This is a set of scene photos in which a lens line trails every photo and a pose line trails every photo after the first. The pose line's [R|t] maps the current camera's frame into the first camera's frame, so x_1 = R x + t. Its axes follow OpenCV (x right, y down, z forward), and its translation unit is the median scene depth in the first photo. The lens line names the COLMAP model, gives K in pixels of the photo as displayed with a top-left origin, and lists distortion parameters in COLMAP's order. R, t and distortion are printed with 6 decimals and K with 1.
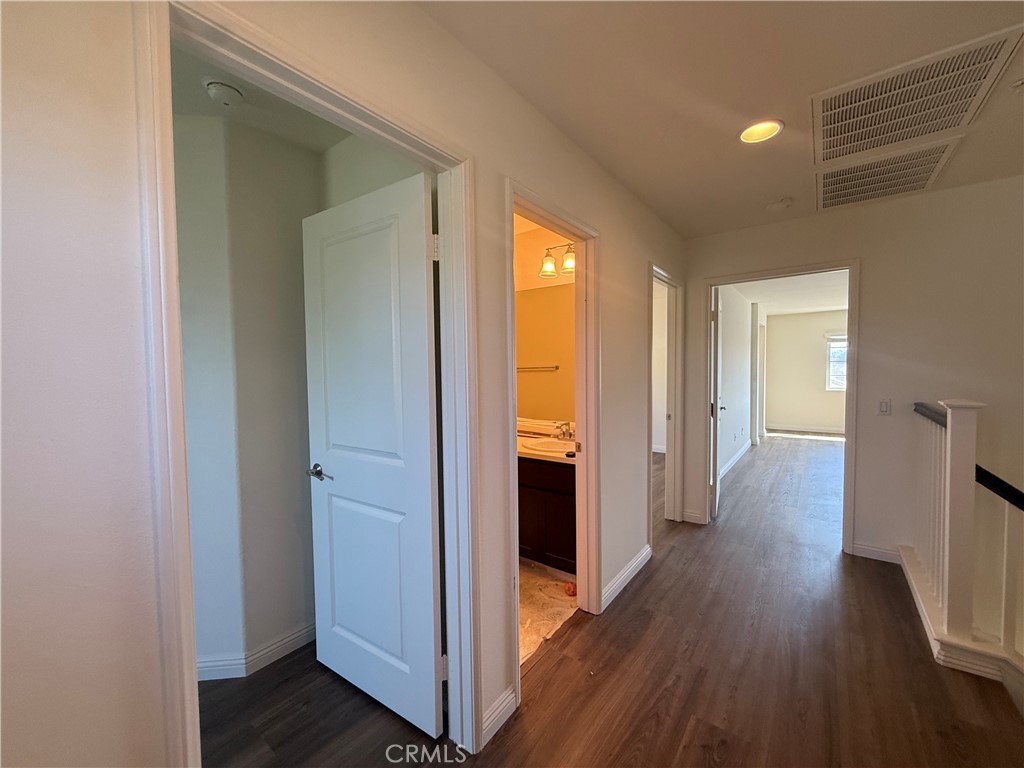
lens RADIAL K [[408.8, 0, 508.1], [0, 408.8, 383.8], [0, 0, 1]] dist [-0.002294, 0.000490]
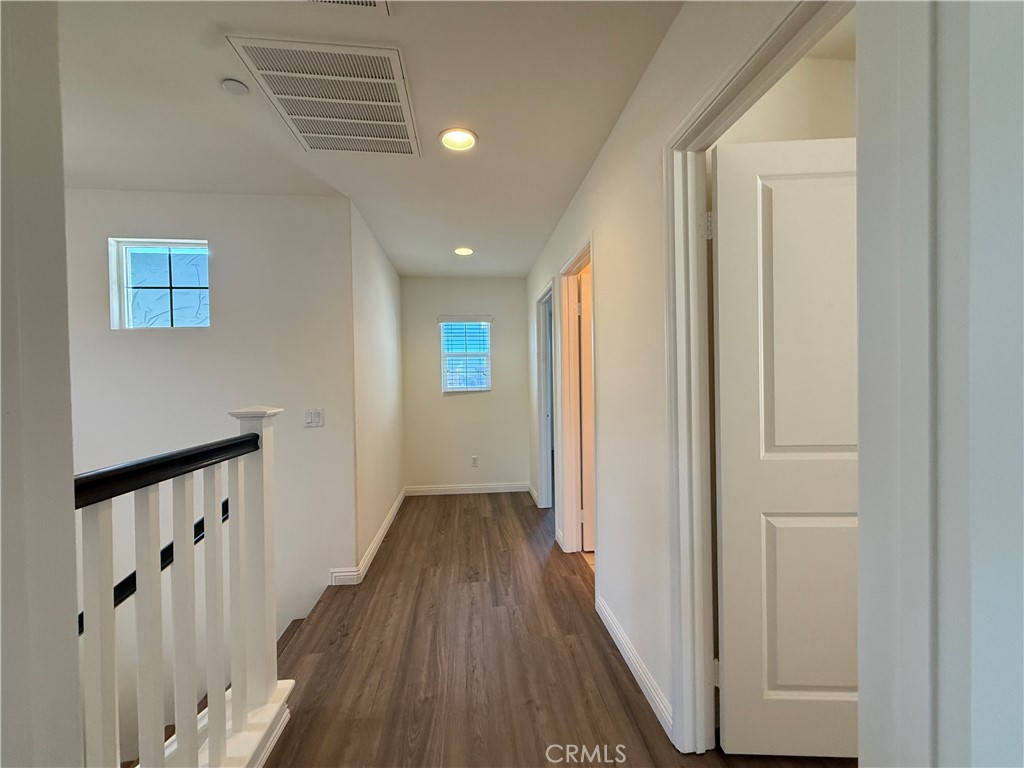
lens RADIAL K [[408.8, 0, 508.1], [0, 408.8, 383.8], [0, 0, 1]] dist [-0.002294, 0.000490]
pose [[-0.726135, 0.031056, -0.686850, 1.295939], [-0.002514, 0.998853, 0.047821, -0.044812], [0.687547, 0.036451, -0.725224, 1.916041]]
